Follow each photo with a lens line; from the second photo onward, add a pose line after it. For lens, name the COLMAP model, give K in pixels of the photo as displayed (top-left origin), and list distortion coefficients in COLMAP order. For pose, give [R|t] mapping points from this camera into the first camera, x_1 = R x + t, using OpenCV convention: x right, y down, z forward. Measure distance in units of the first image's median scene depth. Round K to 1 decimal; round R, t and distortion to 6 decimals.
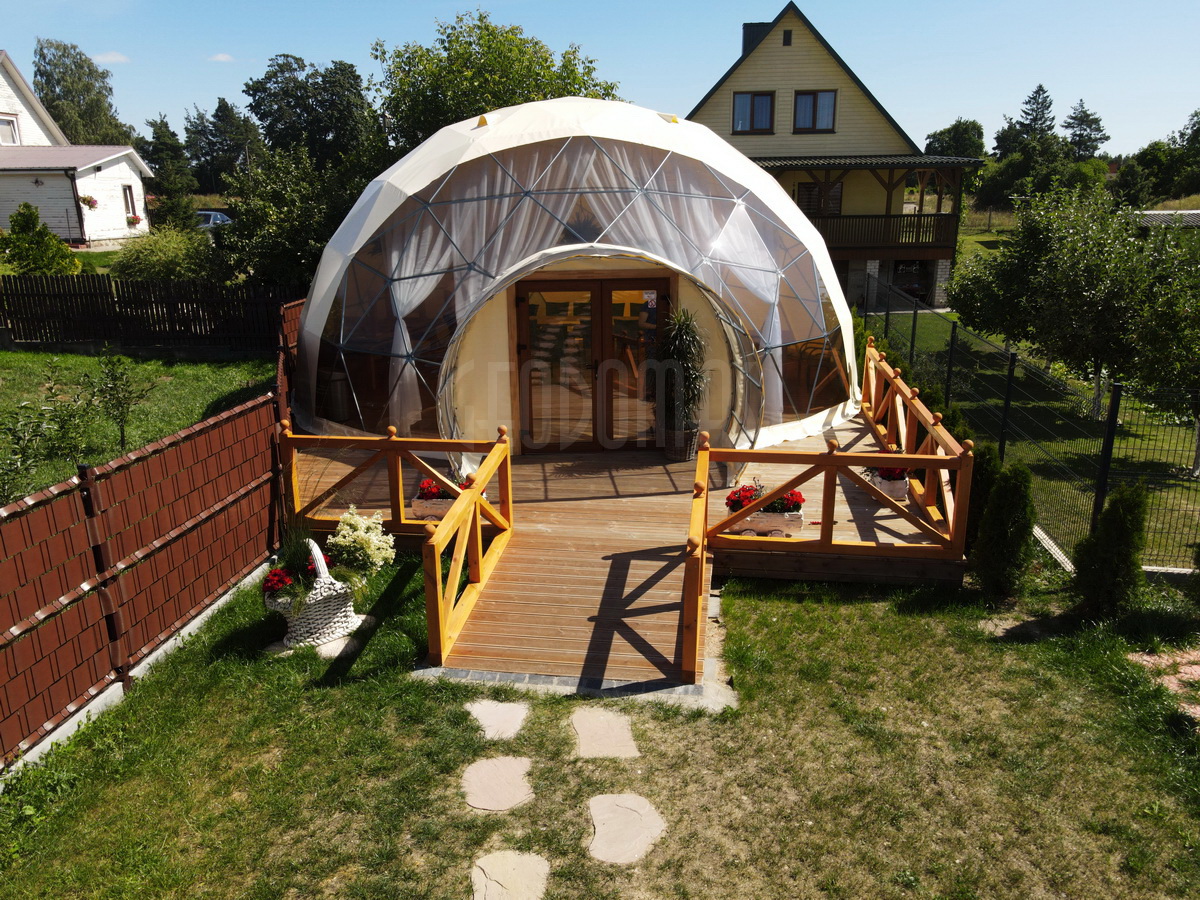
lens RADIAL K [[873.3, 0, 600.0], [0, 873.3, 450.0], [0, 0, 1]] dist [-0.009065, 0.057349]
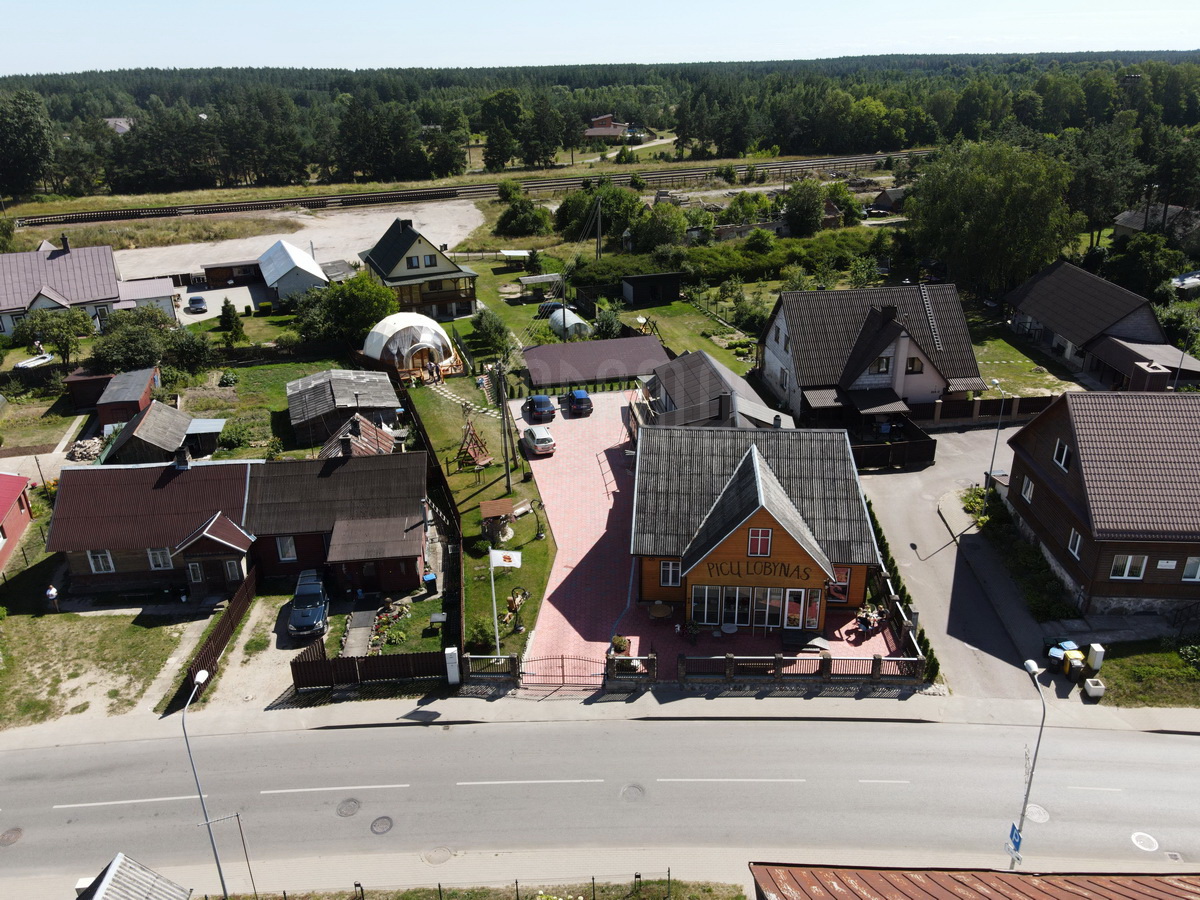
lens RADIAL K [[873.3, 0, 600.0], [0, 873.3, 450.0], [0, 0, 1]] dist [-0.009065, 0.057349]
pose [[0.900852, -0.179503, 0.395278, -2.511029], [0.129434, 0.980158, 0.150124, -0.345063], [-0.414383, -0.084077, 0.906211, -9.553188]]
